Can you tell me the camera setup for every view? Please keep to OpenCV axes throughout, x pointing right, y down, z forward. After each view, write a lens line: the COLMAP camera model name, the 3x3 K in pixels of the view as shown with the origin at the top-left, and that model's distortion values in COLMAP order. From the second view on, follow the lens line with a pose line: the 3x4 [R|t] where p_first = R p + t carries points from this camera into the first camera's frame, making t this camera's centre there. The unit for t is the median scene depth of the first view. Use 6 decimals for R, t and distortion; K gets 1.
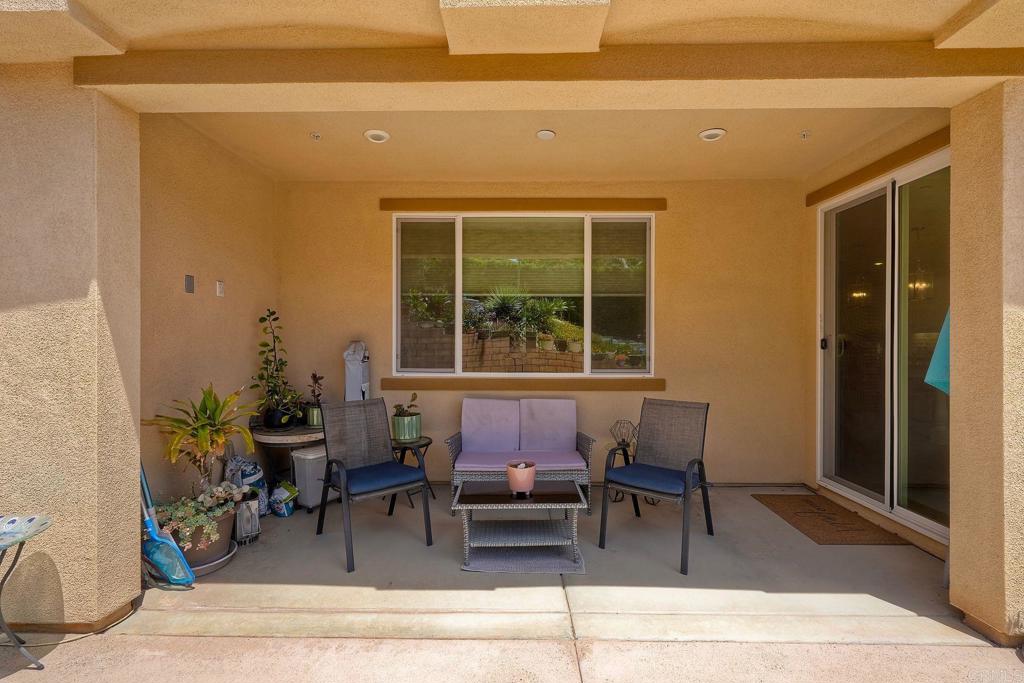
lens RADIAL K [[452.8, 0, 512.0], [0, 452.8, 341.5], [0, 0, 1]] dist [0.008099, -0.000329]
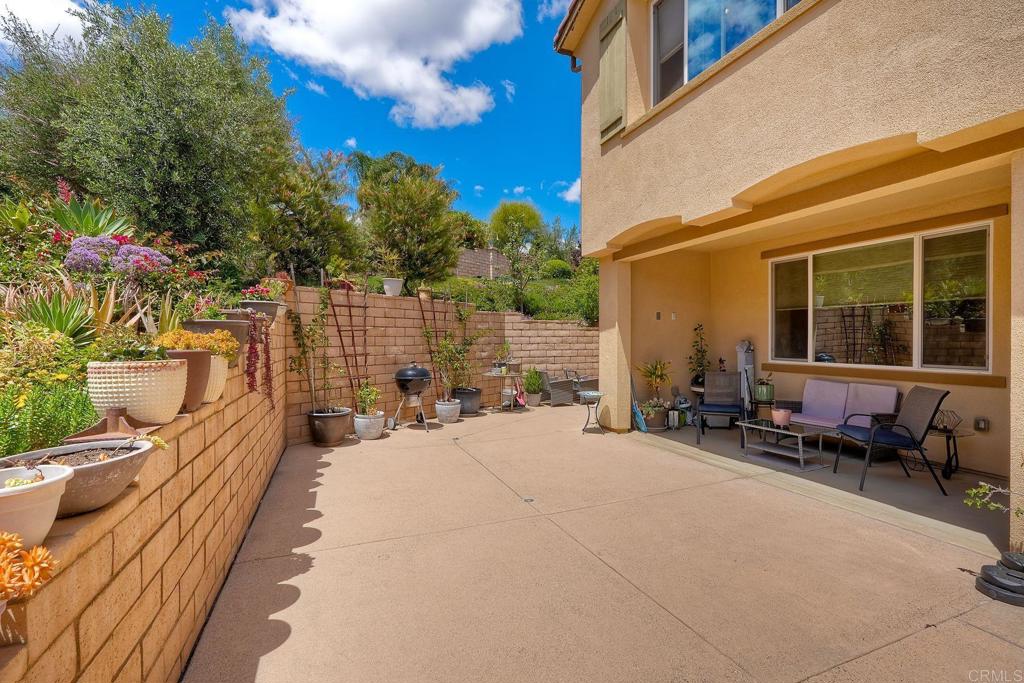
lens RADIAL K [[452.8, 0, 512.0], [0, 452.8, 341.5], [0, 0, 1]] dist [0.008099, -0.000329]
pose [[0.386069, 0.003845, -0.922462, 0.926920], [0.002680, 0.999982, 0.005289, -0.007725], [0.922466, -0.004514, 0.386052, -0.480656]]
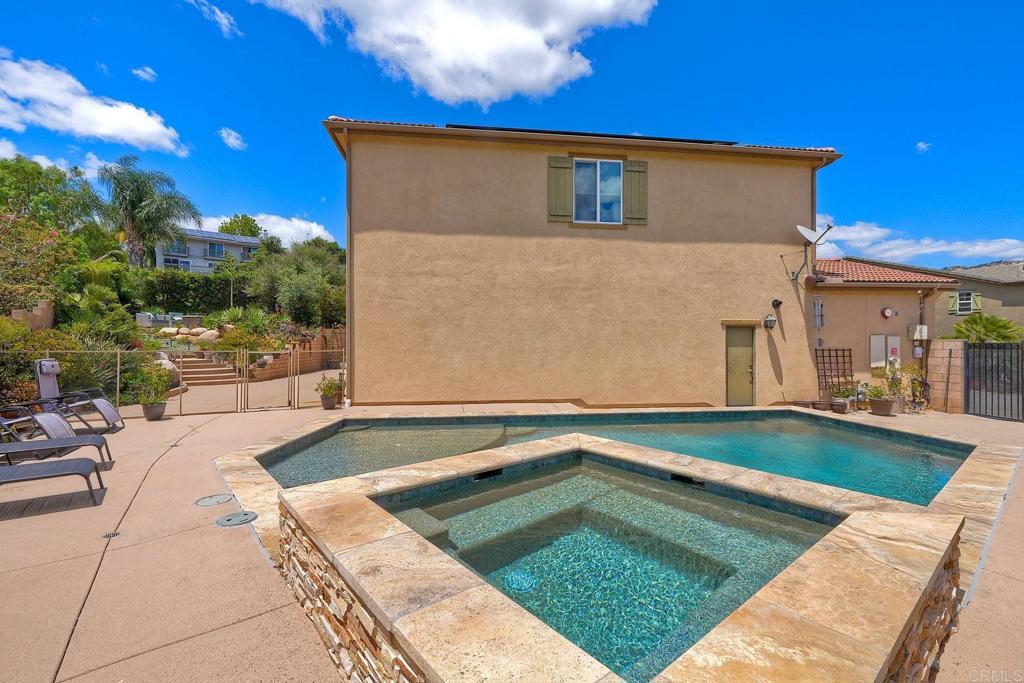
lens RADIAL K [[452.8, 0, 512.0], [0, 452.8, 341.5], [0, 0, 1]] dist [0.008099, -0.000329]
pose [[0.143156, -0.002169, -0.989698, 3.861072], [0.001280, 0.999997, -0.002007, -0.005343], [0.989699, -0.000980, 0.143159, 0.478496]]
